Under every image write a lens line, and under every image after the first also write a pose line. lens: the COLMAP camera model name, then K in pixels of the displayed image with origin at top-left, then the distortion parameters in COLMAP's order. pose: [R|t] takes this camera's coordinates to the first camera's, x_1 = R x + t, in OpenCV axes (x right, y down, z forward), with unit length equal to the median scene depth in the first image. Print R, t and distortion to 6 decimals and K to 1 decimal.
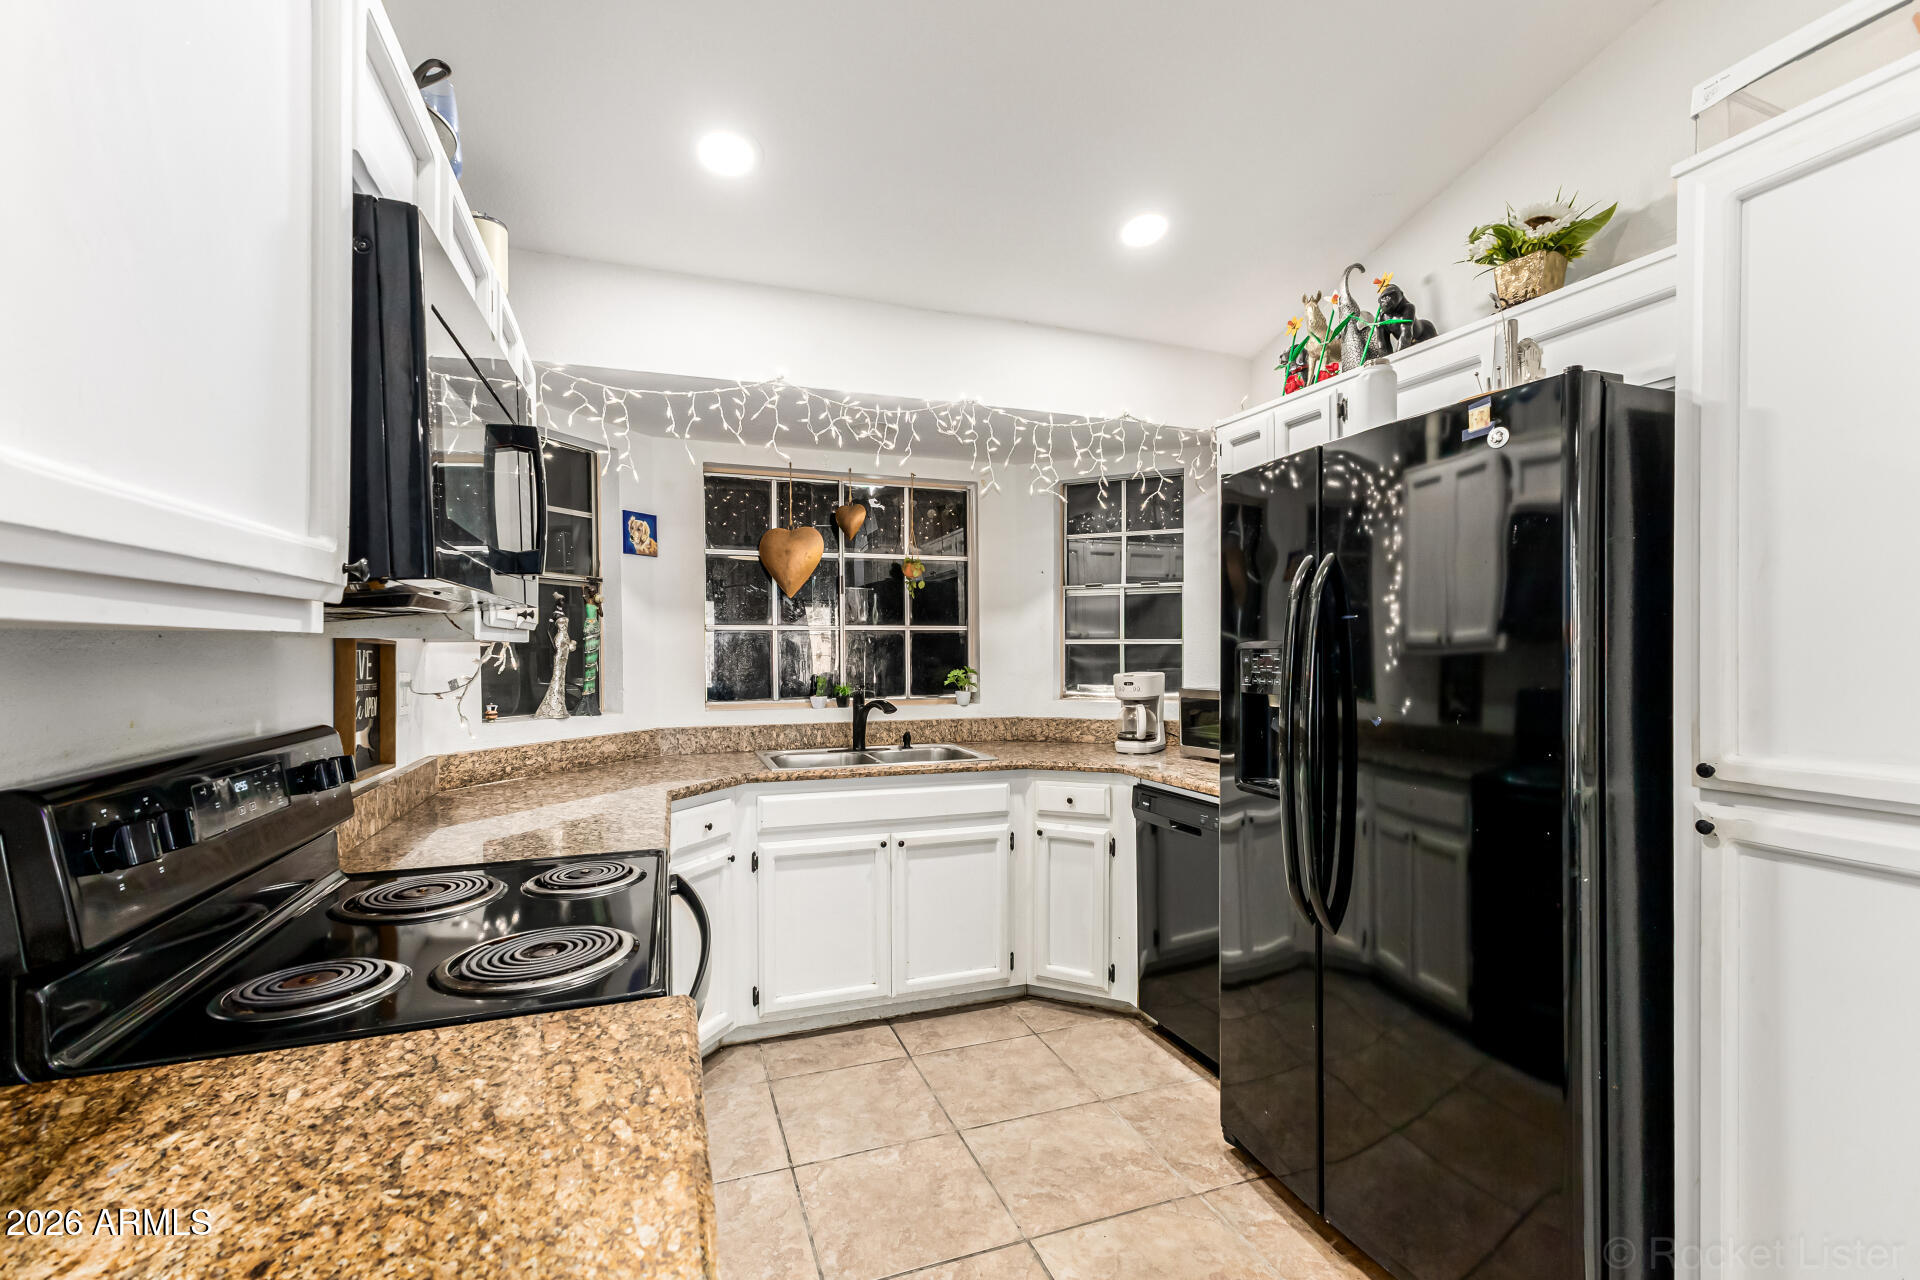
lens RADIAL K [[846.3, 0, 957.6], [0, 846.3, 646.1], [0, 0, 1]] dist [0.011587, 0.000160]
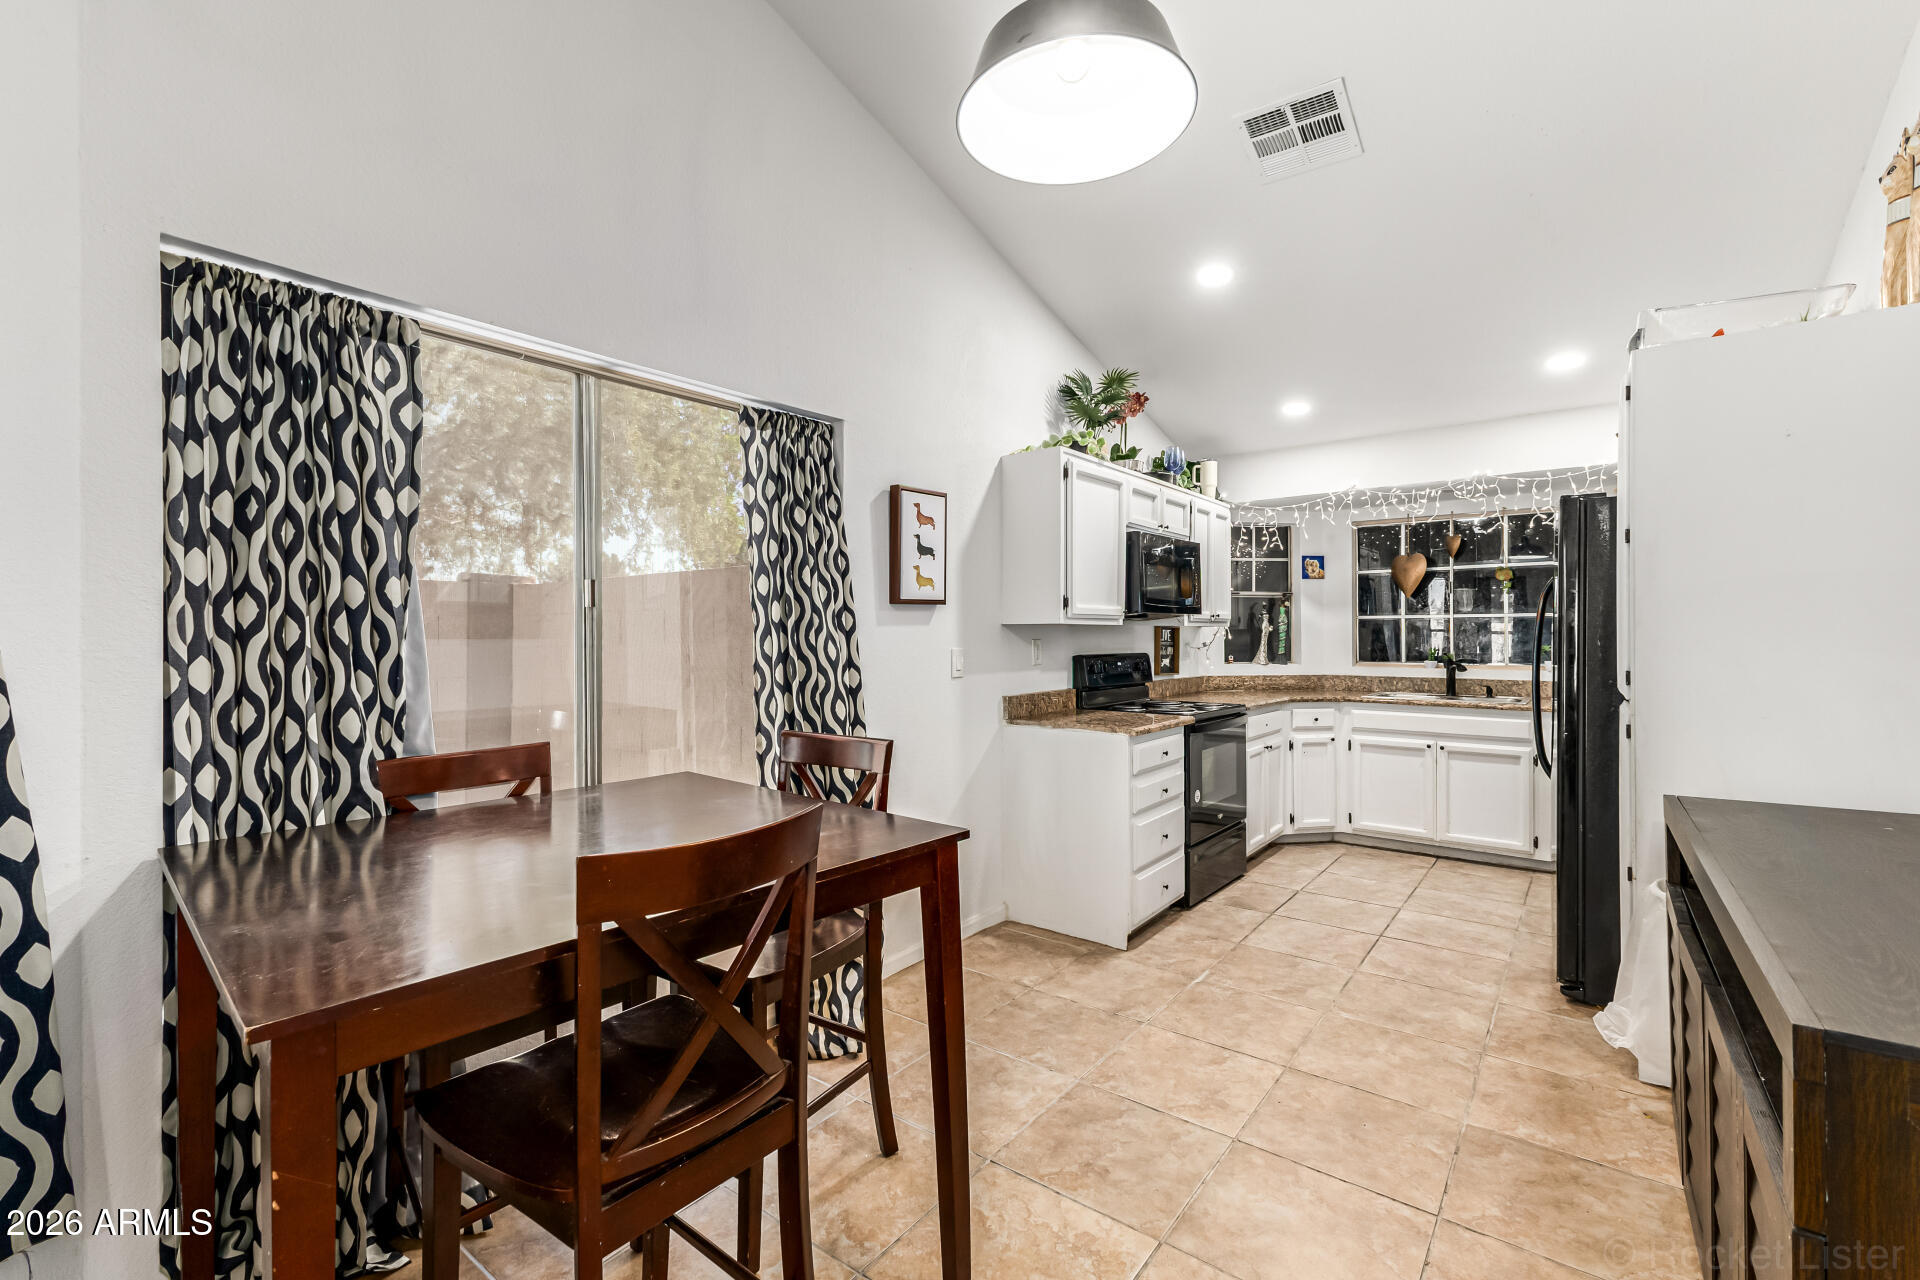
lens RADIAL K [[846.3, 0, 957.6], [0, 846.3, 646.1], [0, 0, 1]] dist [0.011587, 0.000160]
pose [[0.542113, 0.015489, -0.840163, 0.808914], [0.001155, 0.999815, 0.019177, 0.002001], [0.840305, -0.011367, 0.541995, -0.687100]]
